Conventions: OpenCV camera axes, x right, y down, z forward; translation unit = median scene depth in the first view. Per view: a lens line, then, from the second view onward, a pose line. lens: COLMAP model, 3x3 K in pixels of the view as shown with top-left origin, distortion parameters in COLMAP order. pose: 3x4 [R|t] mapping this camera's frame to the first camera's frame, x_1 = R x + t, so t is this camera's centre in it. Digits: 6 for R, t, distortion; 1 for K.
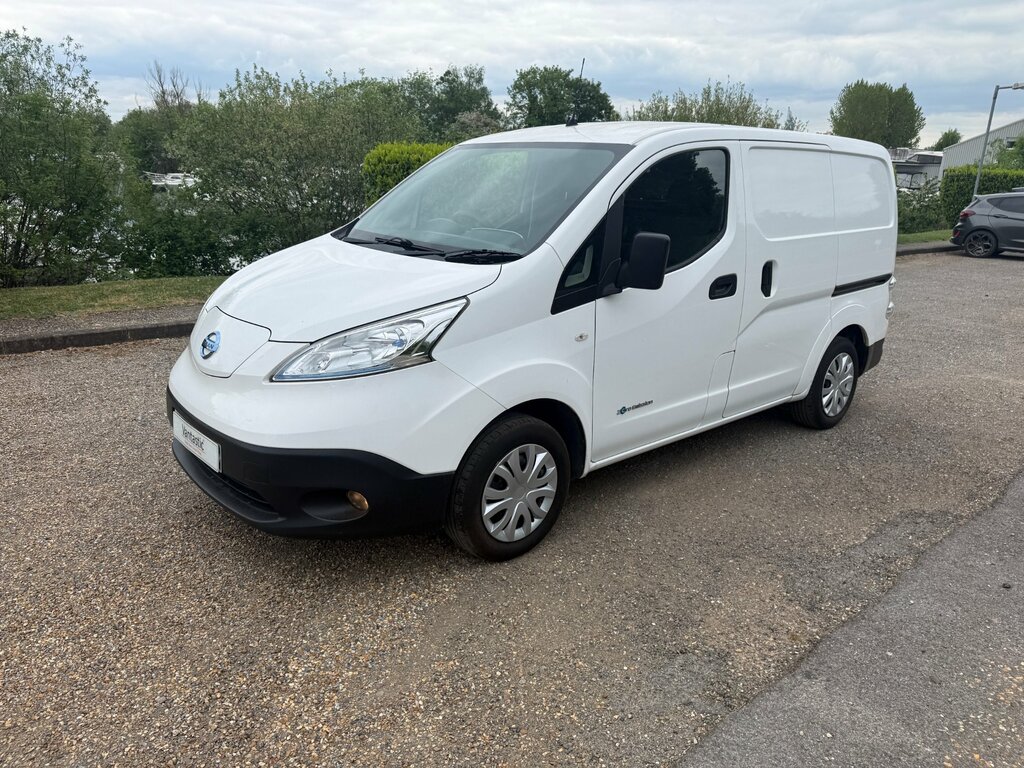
lens RADIAL K [[753.1, 0, 531.4], [0, 753.1, 391.2], [0, 0, 1]] dist [0.042994, -0.048181]
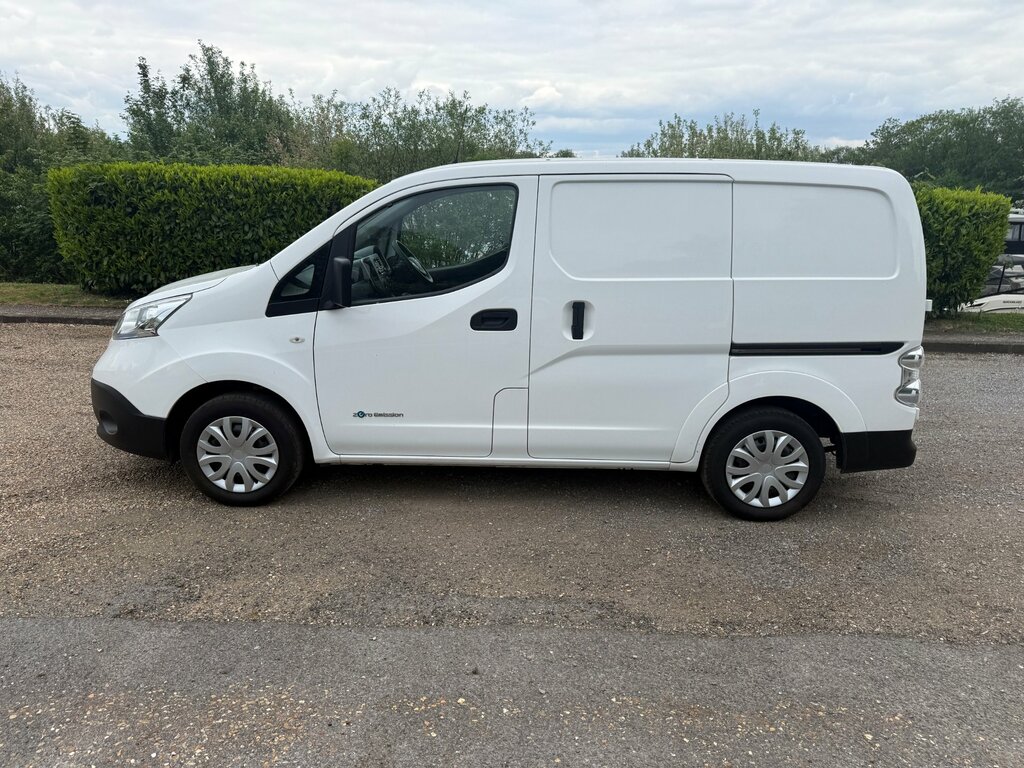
lens RADIAL K [[765.4, 0, 508.4], [0, 765.4, 407.6], [0, 0, 1]] dist [0.045910, -0.034766]
pose [[0.732293, 0.168913, -0.659708, 0.887664], [-0.194296, 0.980307, 0.035326, -0.058189], [0.652683, 0.102310, 0.750691, 0.242783]]
